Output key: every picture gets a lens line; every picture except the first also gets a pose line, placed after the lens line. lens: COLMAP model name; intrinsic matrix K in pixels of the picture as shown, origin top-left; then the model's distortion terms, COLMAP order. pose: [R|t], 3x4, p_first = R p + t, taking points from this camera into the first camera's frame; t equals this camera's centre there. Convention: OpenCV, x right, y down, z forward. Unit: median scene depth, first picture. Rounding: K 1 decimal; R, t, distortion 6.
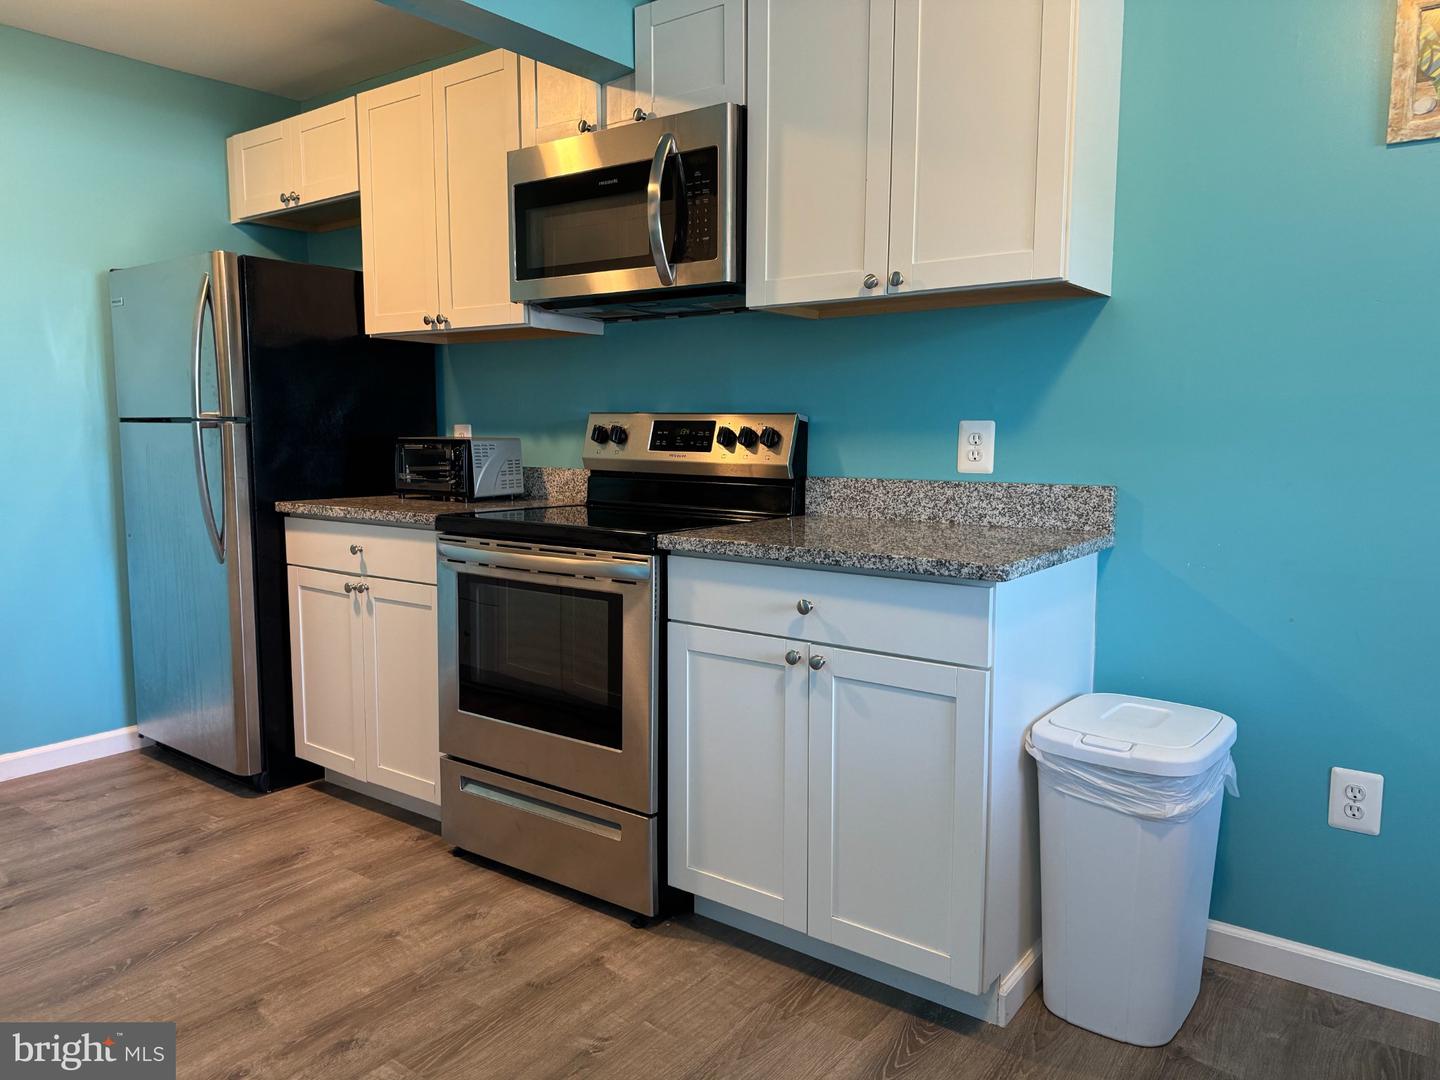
lens RADIAL K [[1032.7, 0, 716.7], [0, 1032.7, 535.3], [0, 0, 1]] dist [0.083809, -0.066065]
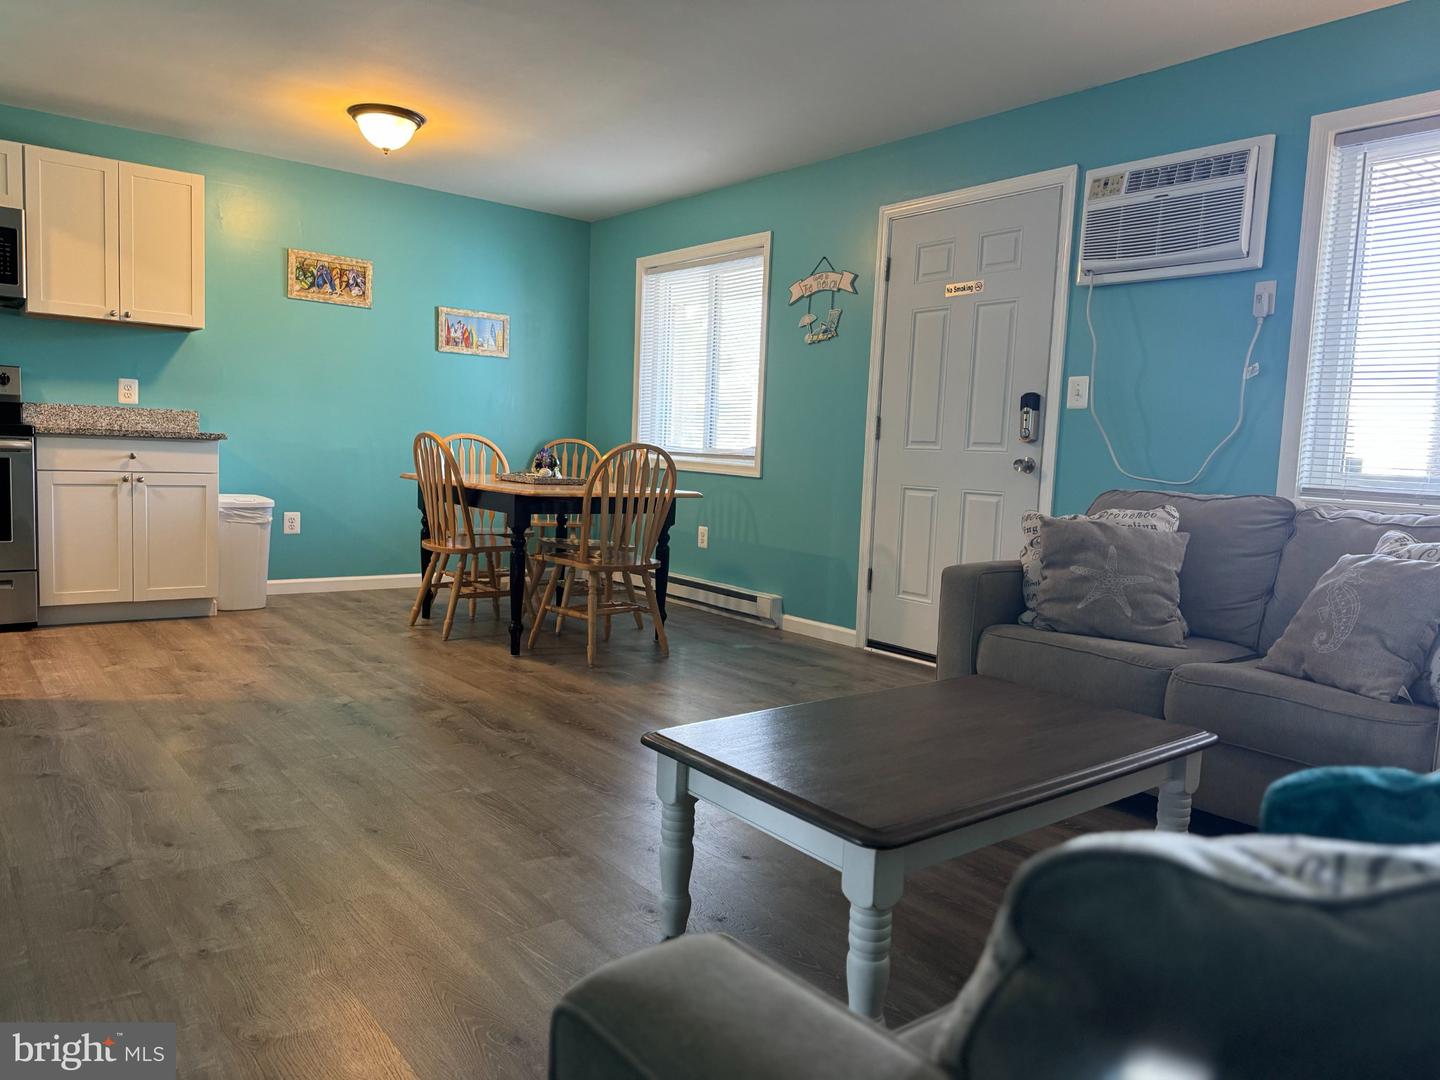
lens RADIAL K [[1032.7, 0, 716.7], [0, 1032.7, 535.3], [0, 0, 1]] dist [0.083809, -0.066065]
pose [[0.272033, -0.079185, 0.959024, -1.709372], [0.062611, 0.995953, 0.064475, 0.163584], [-0.960249, 0.042506, 0.275890, -0.842503]]
